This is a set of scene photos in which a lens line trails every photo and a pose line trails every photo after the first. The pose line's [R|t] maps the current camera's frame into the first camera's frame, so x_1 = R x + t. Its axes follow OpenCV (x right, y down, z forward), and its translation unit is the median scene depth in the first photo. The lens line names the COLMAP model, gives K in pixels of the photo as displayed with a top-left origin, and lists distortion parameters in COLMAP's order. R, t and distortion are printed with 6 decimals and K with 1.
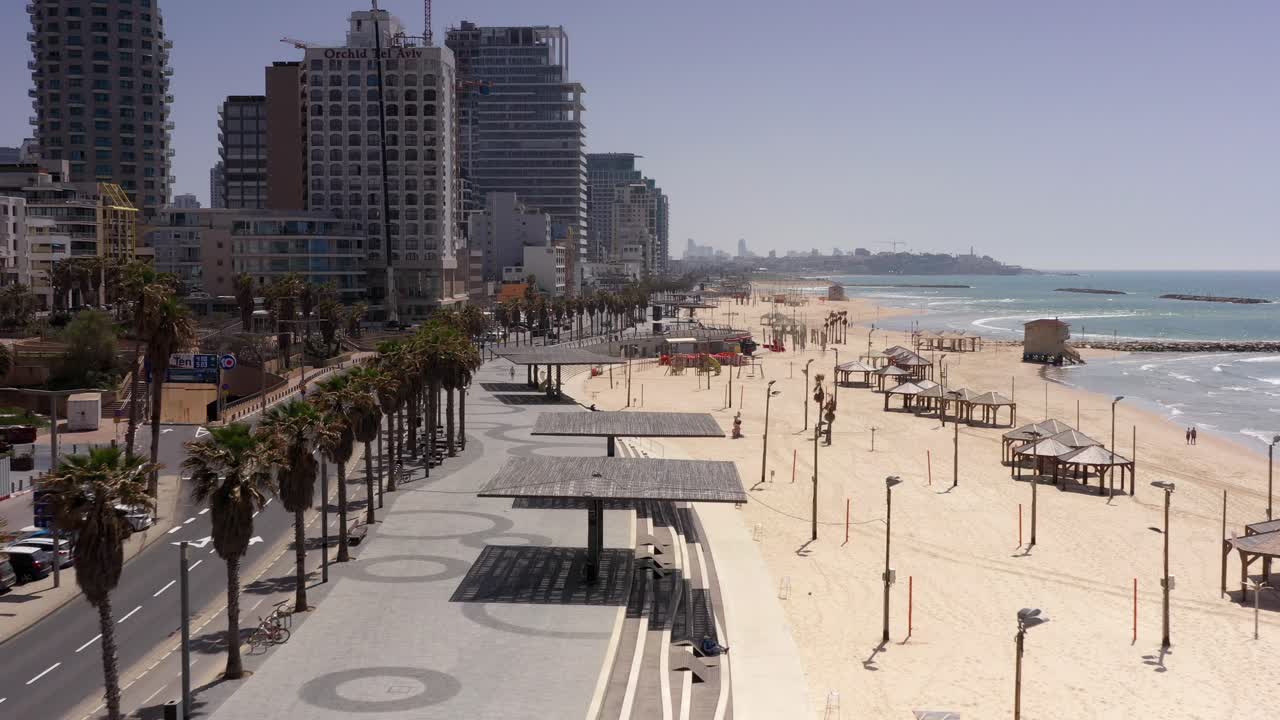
lens RADIAL K [[1503.6, 0, 640.0], [0, 1503.6, 360.0], [0, 0, 1]] dist [0.022459, 0.021490]
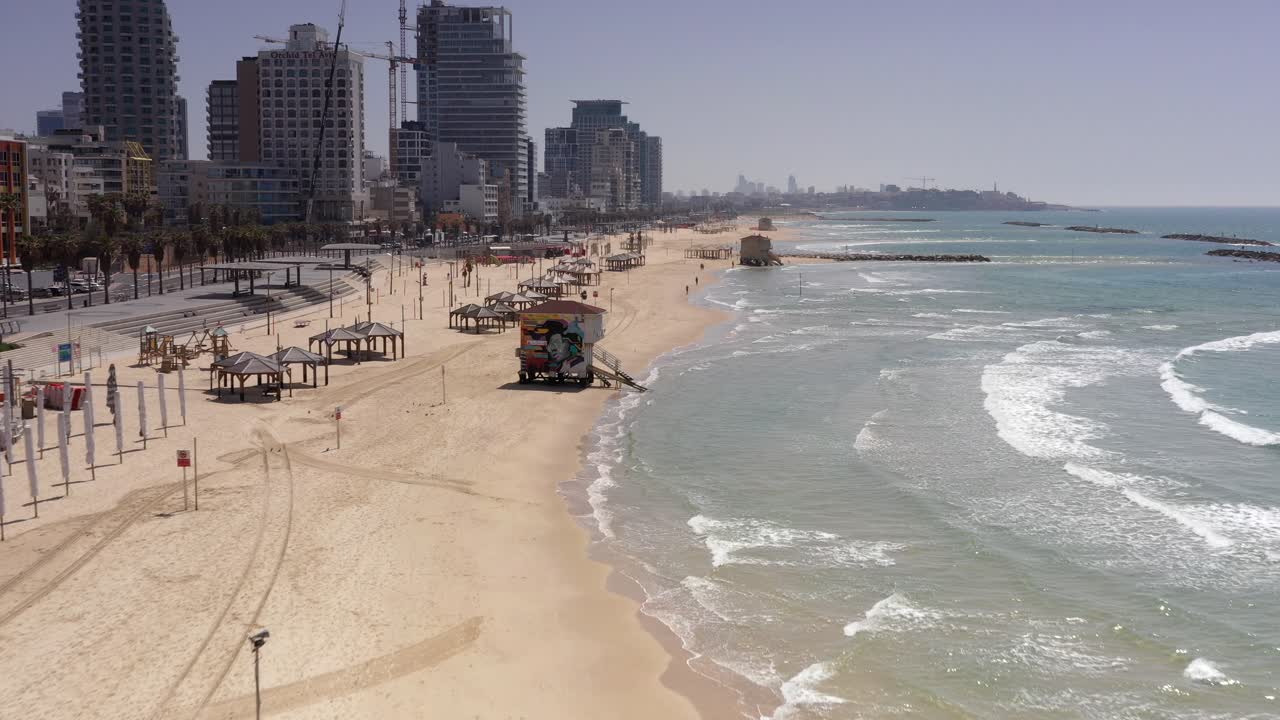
lens RADIAL K [[1503.6, 0, 640.0], [0, 1503.6, 360.0], [0, 0, 1]] dist [0.022459, 0.021490]
pose [[0.999193, 0.005101, -0.039834, 0.182007], [-0.003421, 0.999106, 0.042130, 0.027894], [0.040013, -0.041959, 0.998318, -0.407175]]
